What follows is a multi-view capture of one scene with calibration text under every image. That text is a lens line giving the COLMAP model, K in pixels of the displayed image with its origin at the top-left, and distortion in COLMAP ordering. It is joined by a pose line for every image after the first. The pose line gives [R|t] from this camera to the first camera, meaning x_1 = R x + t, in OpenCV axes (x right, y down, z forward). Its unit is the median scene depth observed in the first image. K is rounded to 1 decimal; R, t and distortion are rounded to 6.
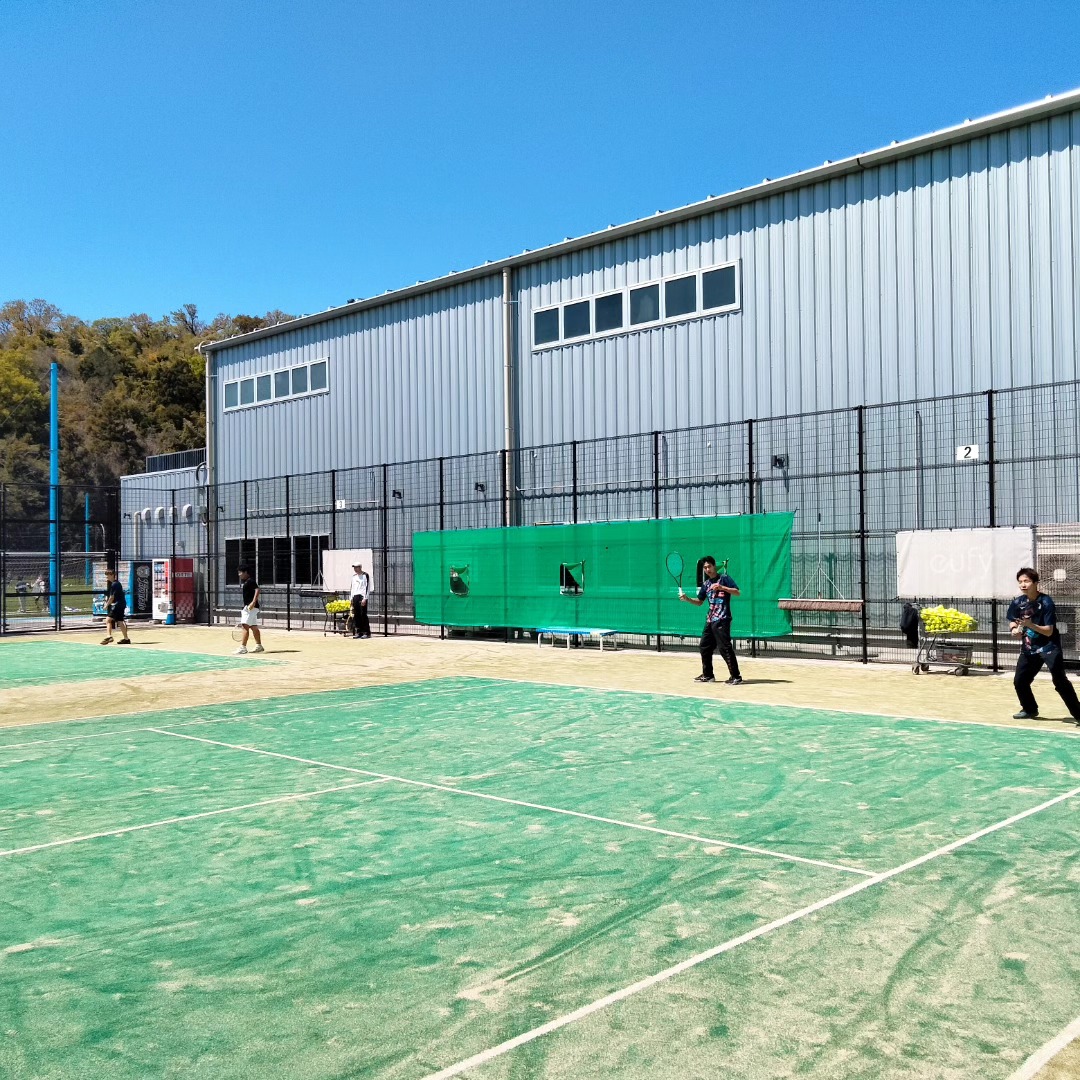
lens RADIAL K [[1105.8, 0, 540.0], [0, 1105.8, 543.0], [0, 0, 1]] dist [0.048383, 0.000000]
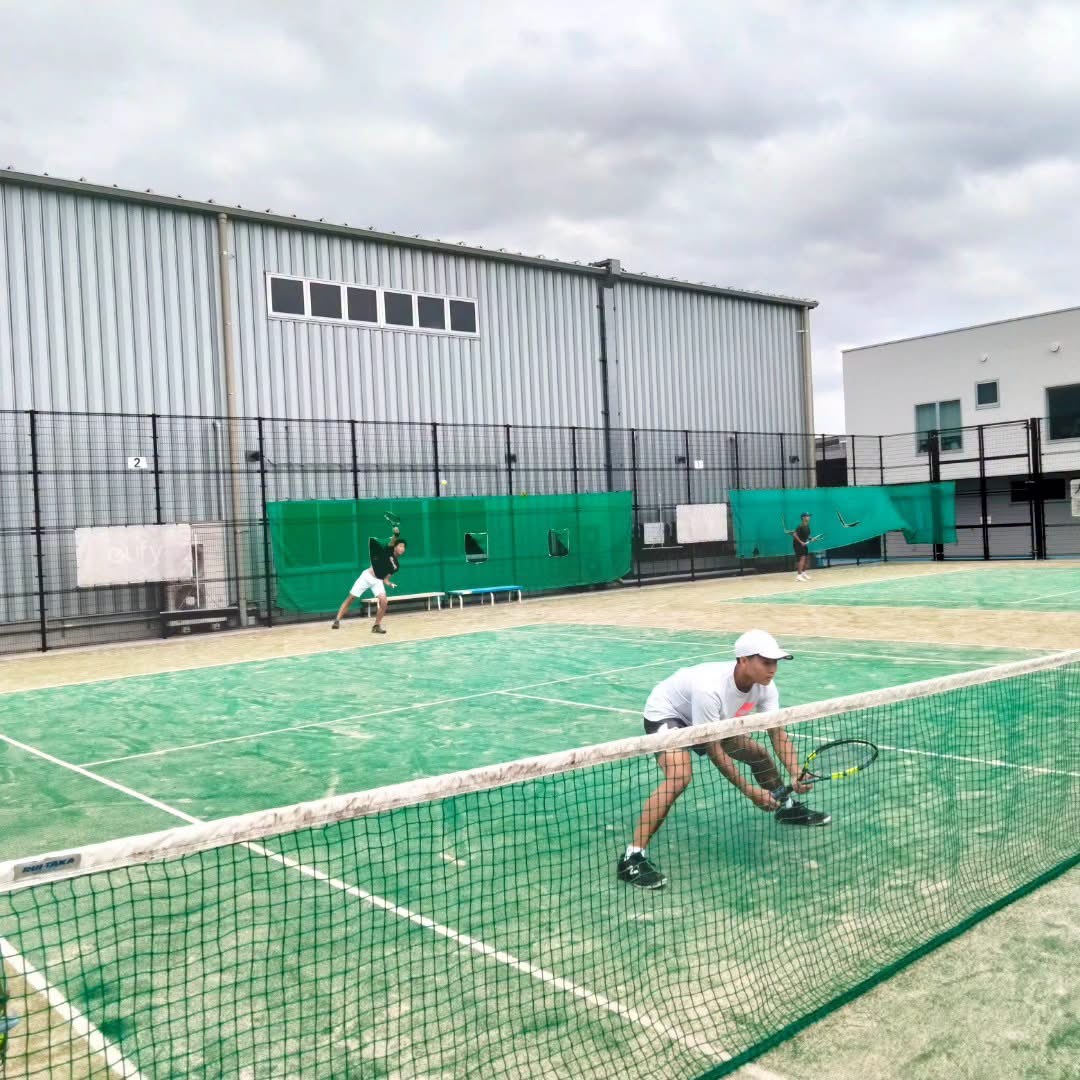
lens RADIAL K [[815.2, 0, 540.0], [0, 815.2, 540.7], [0, 0, 1]] dist [-0.002686, 0.001537]
pose [[0.218406, -0.009610, 0.975811, -0.625179], [0.028720, 0.999582, 0.003416, 0.021650], [-0.975435, 0.027279, 0.218591, 0.614529]]
